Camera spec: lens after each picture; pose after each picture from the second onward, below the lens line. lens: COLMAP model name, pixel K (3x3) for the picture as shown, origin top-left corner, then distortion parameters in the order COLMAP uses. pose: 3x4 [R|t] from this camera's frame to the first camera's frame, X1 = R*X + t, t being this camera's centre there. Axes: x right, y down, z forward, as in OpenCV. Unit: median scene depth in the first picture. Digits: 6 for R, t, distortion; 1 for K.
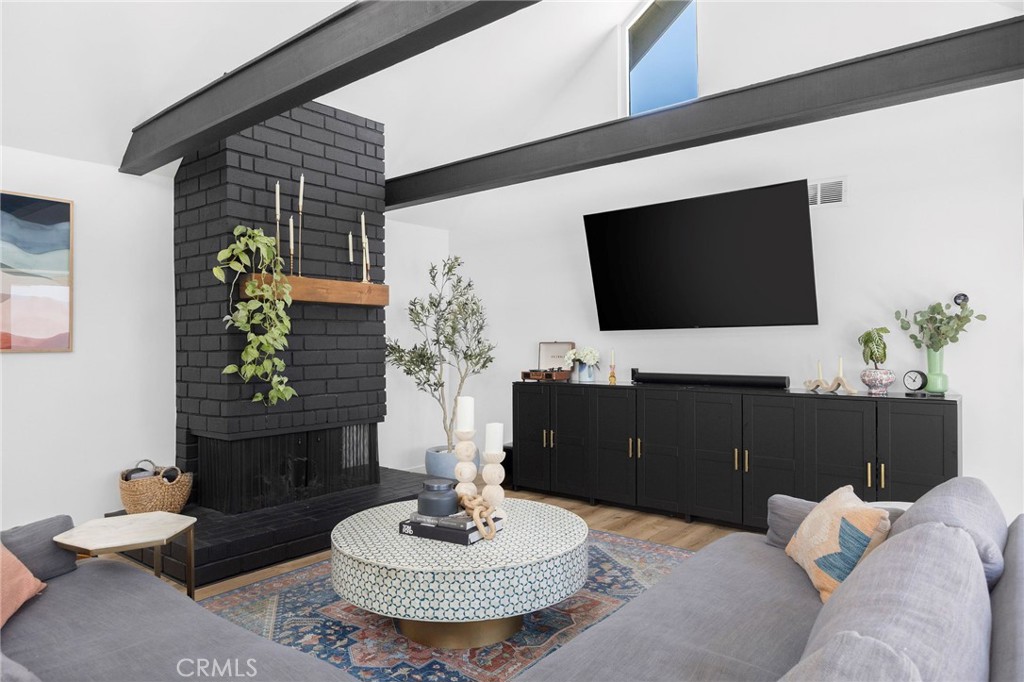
lens RADIAL K [[623.4, 0, 513.2], [0, 623.4, 330.8], [0, 0, 1]] dist [0.001226, 0.000274]
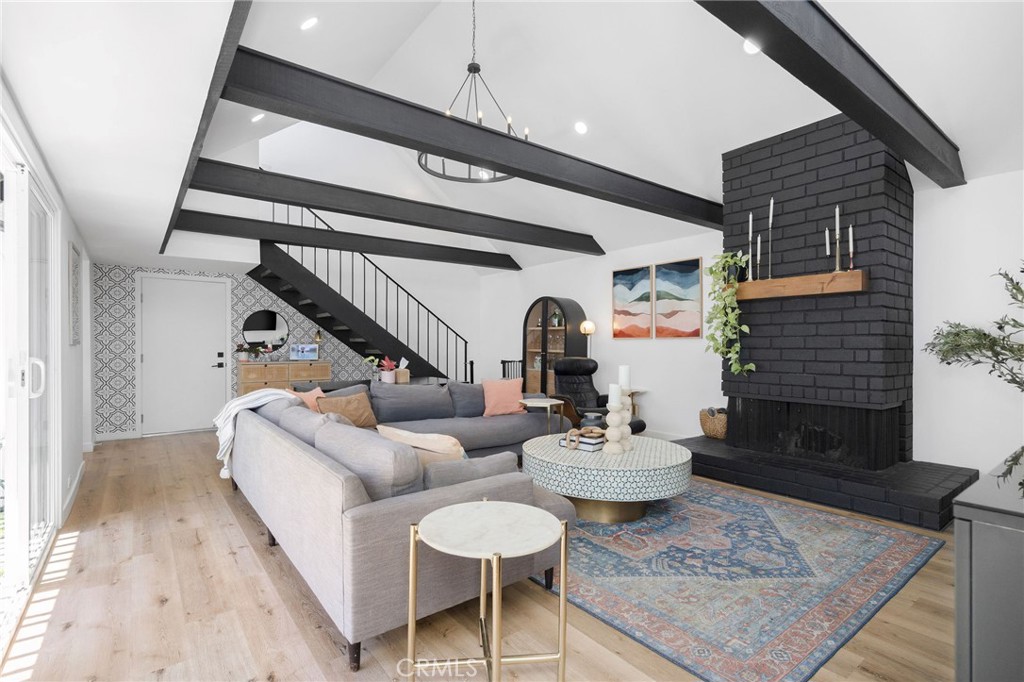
lens RADIAL K [[480.6, 0, 492.5], [0, 480.6, 341.9], [0, 0, 1]] dist [0.002353, 0.000157]
pose [[-0.252488, -0.002218, -0.967598, 0.804255], [0.021209, 0.999744, -0.007826, 0.039768], [0.967368, -0.022498, -0.252376, 0.739615]]
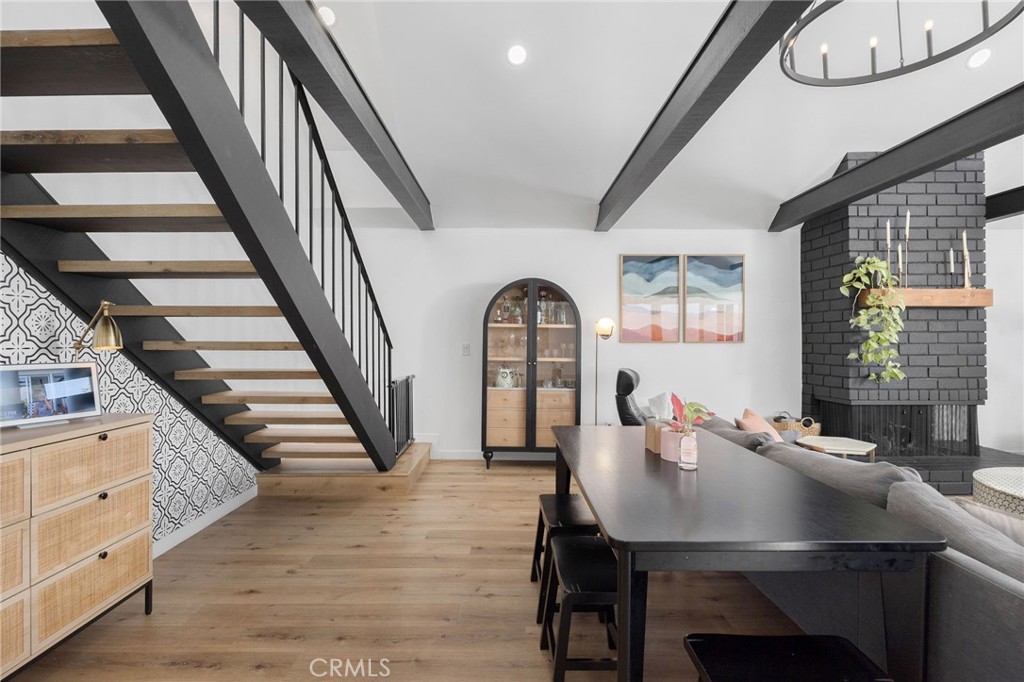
lens RADIAL K [[488.0, 0, 512.4], [0, 488.0, 338.1], [0, 0, 1]] dist [0.000246, 0.000104]
pose [[0.634840, 0.002995, -0.772637, -0.076280], [0.013357, 0.999801, 0.014850, -0.007445], [0.772528, -0.019747, 0.634674, -0.331167]]
